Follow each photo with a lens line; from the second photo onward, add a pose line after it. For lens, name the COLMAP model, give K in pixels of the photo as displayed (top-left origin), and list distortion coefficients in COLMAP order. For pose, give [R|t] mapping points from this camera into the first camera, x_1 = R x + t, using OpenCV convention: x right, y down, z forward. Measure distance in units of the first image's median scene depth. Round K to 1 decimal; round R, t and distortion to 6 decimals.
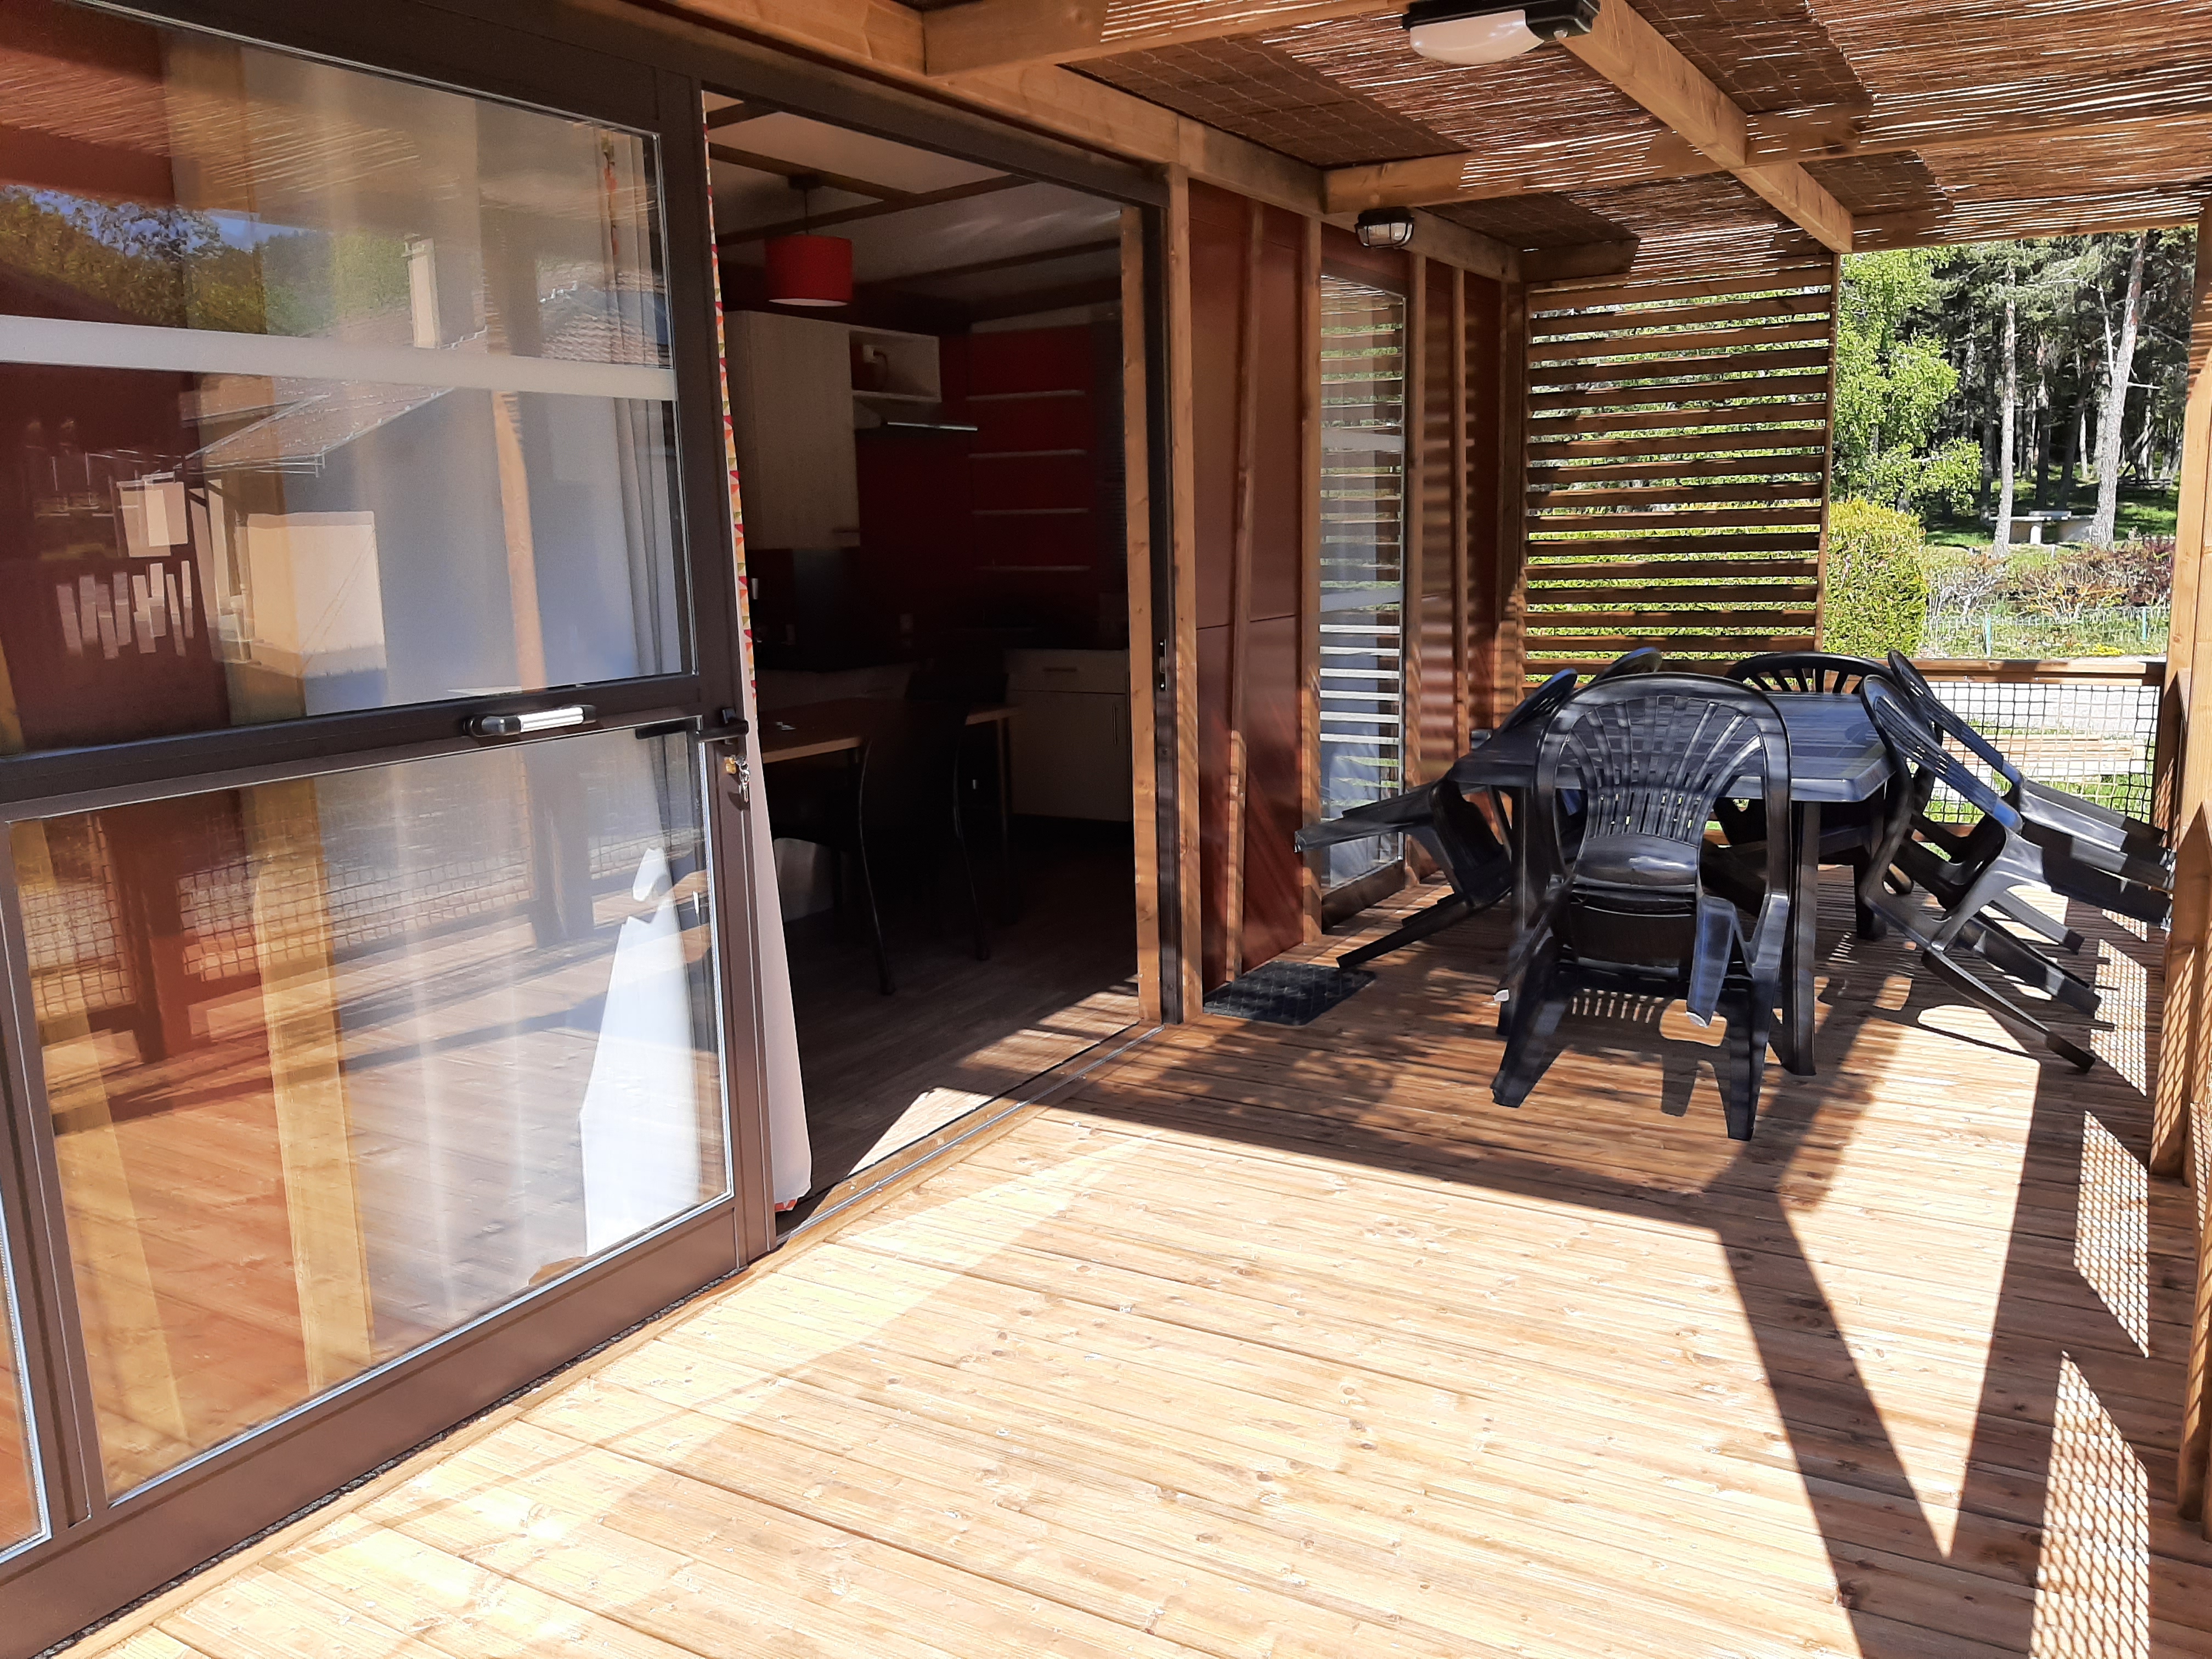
lens RADIAL K [[1732.4, 0, 1106.0], [0, 1732.4, 829.5], [0, 0, 1]] dist [-0.001697, -0.006402]
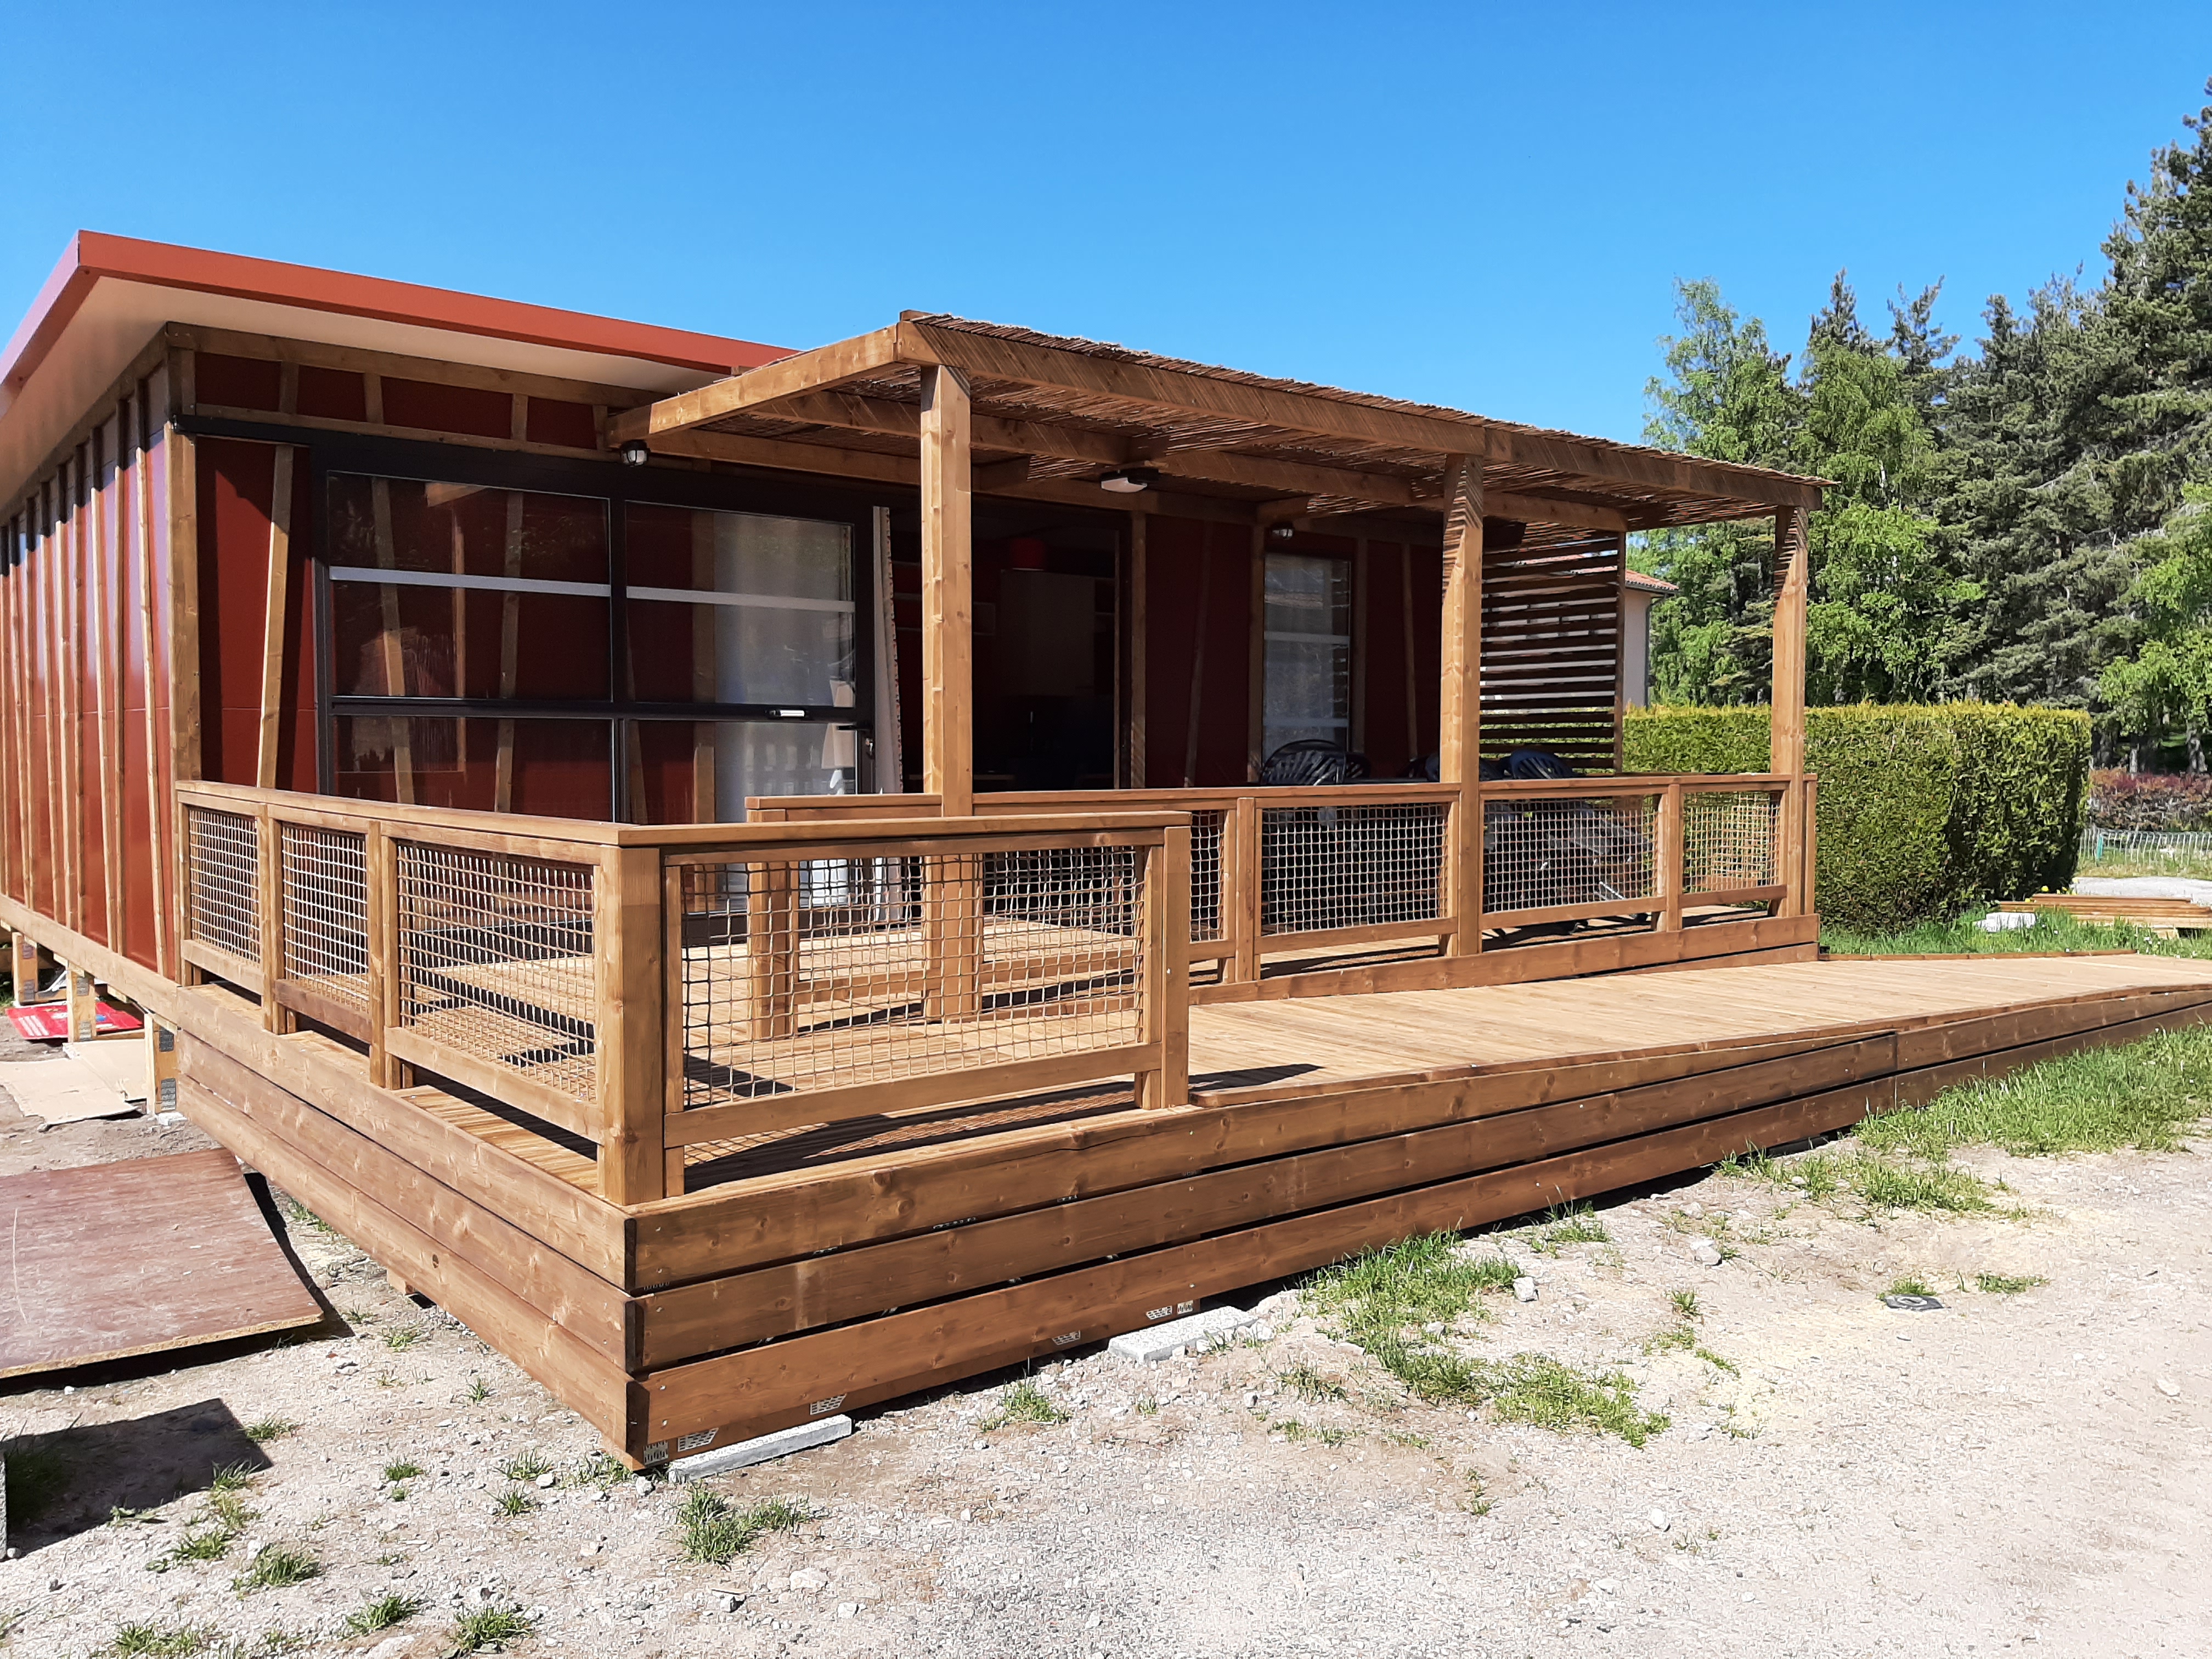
lens RADIAL K [[1664.6, 0, 1106.0], [0, 1664.6, 829.5], [0, 0, 1]] dist [0.048523, 0.001513]
pose [[0.943781, 0.049289, -0.326877, 0.608331], [-0.087464, 0.990815, -0.103127, 0.204639], [0.318791, 0.125919, 0.939424, -0.806733]]
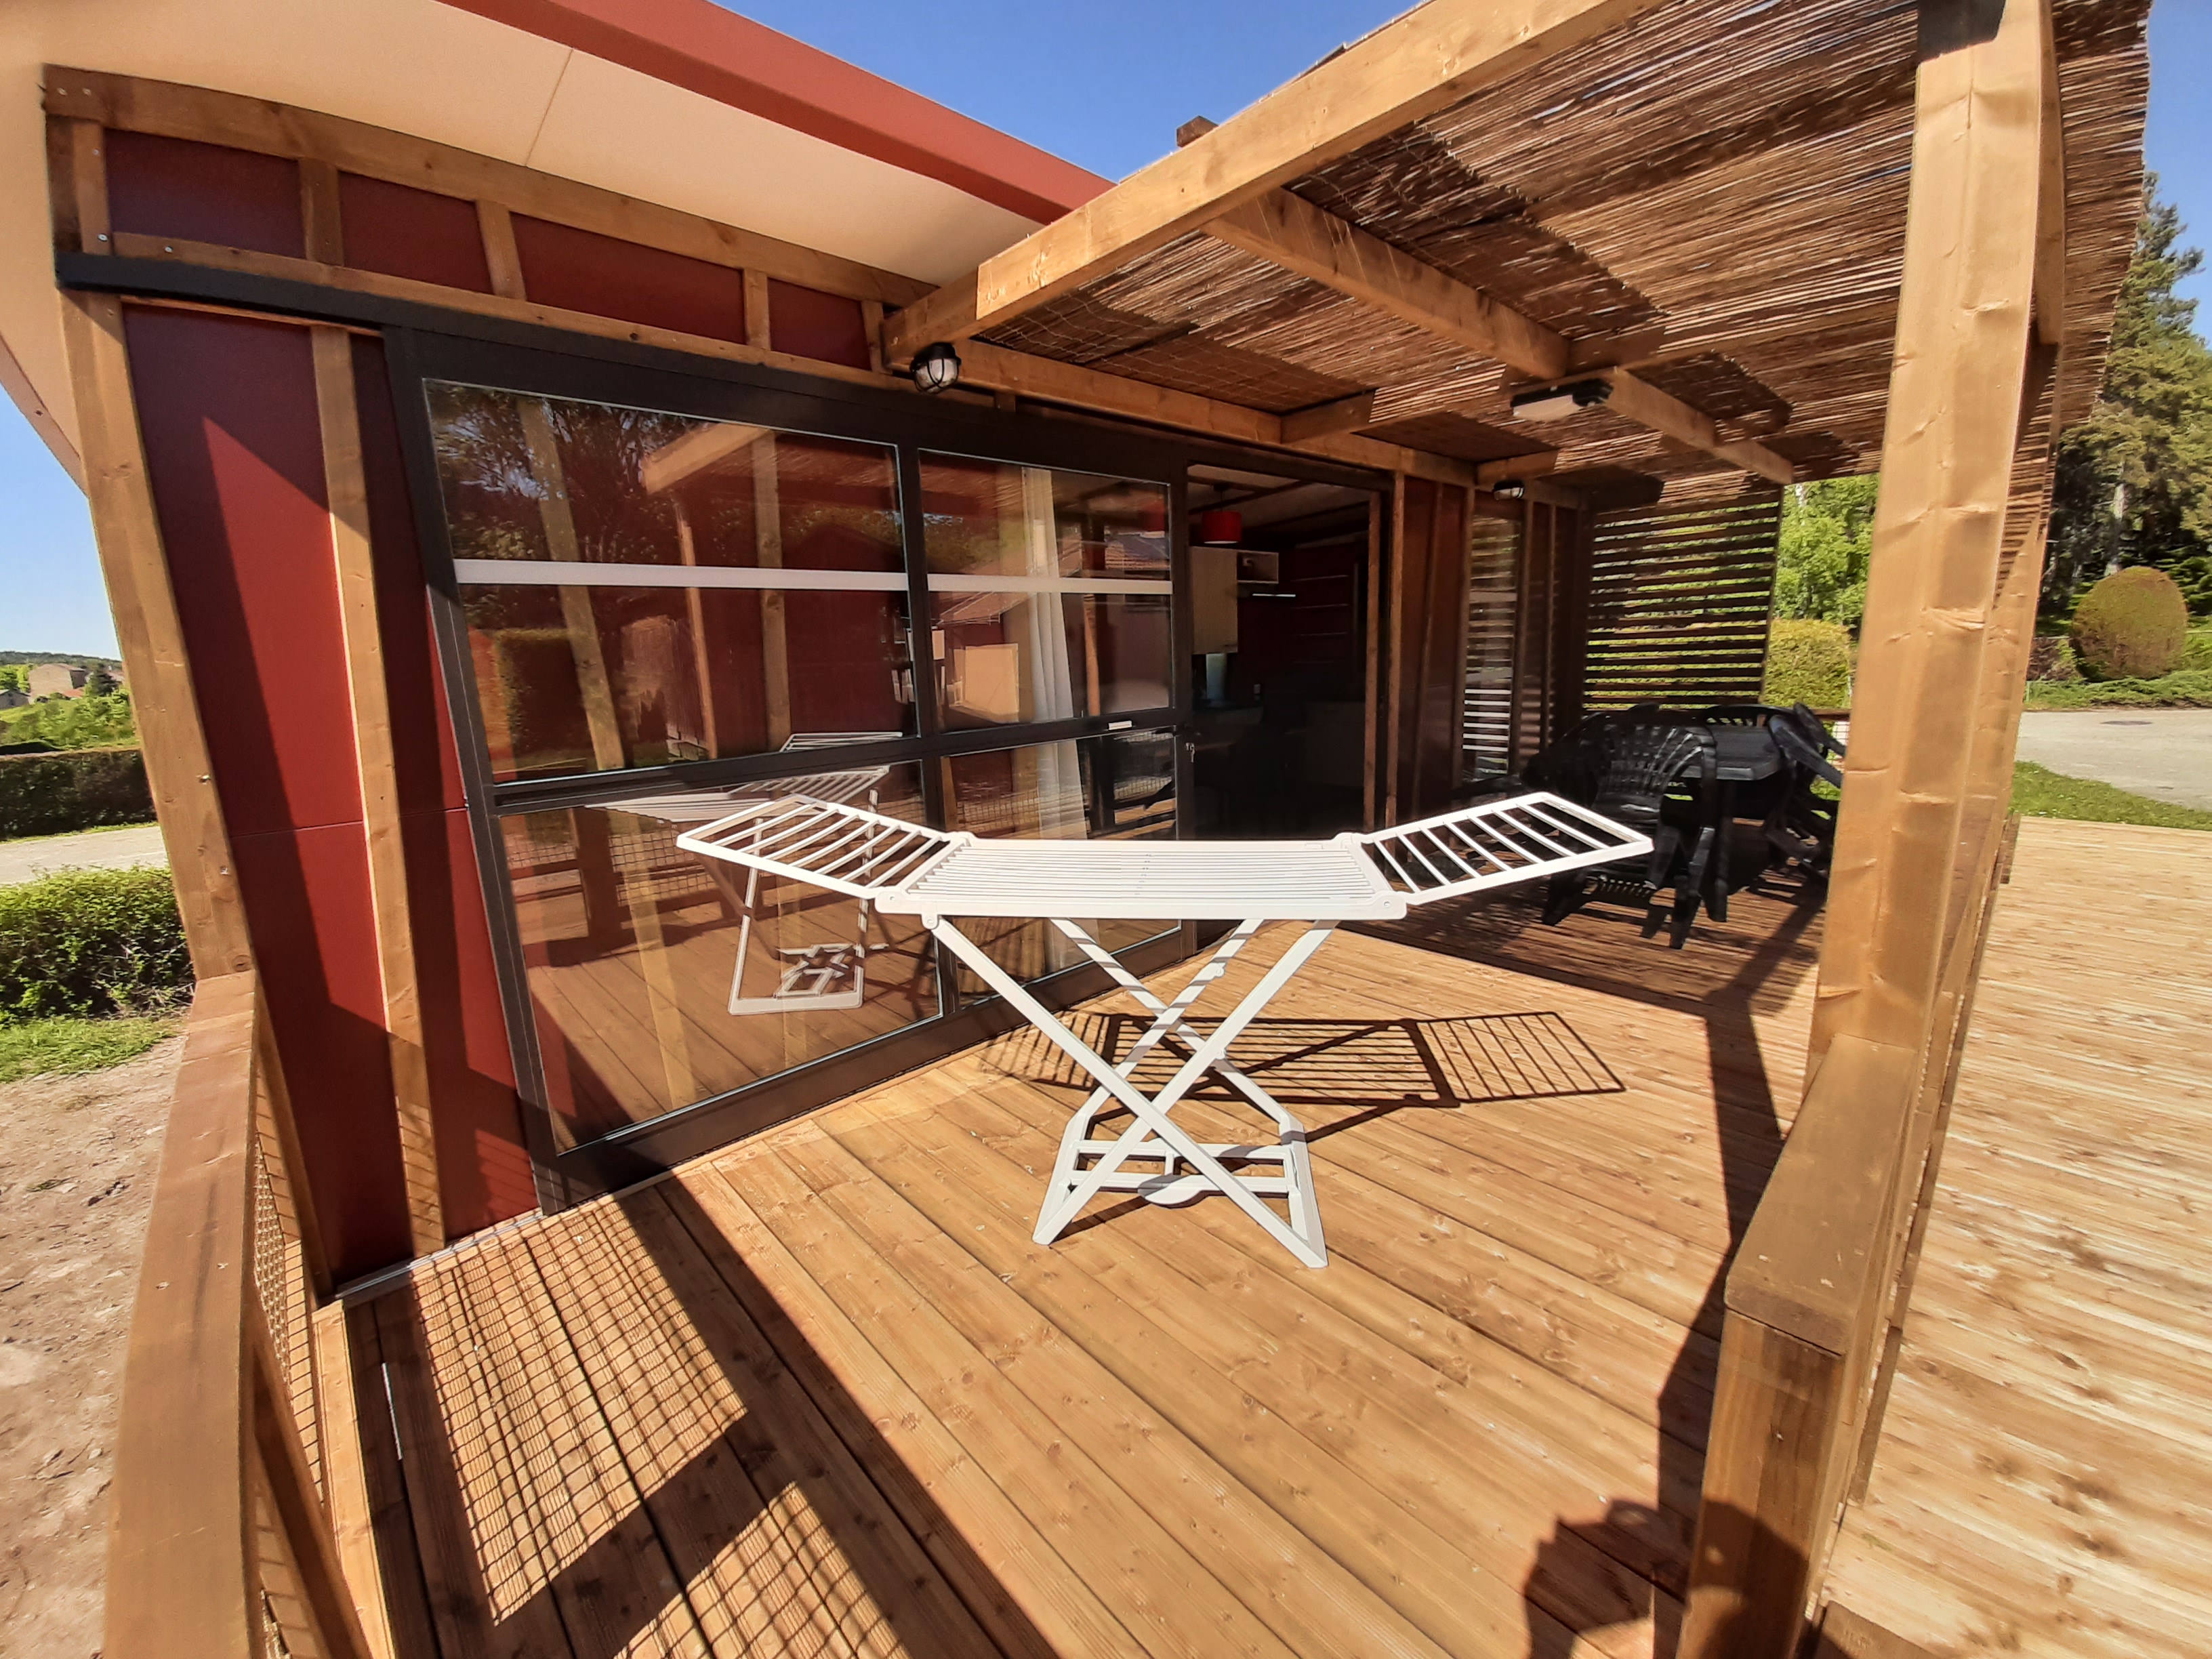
lens RADIAL K [[878.8, 0, 1102.4], [0, 878.8, 816.3], [0, 0, 1]] dist [0.002144, 0.000026]
pose [[0.960642, 0.041639, -0.274652, 0.004385], [-0.035097, 0.998972, 0.028696, 0.016770], [0.275565, -0.017927, 0.961115, -0.113021]]
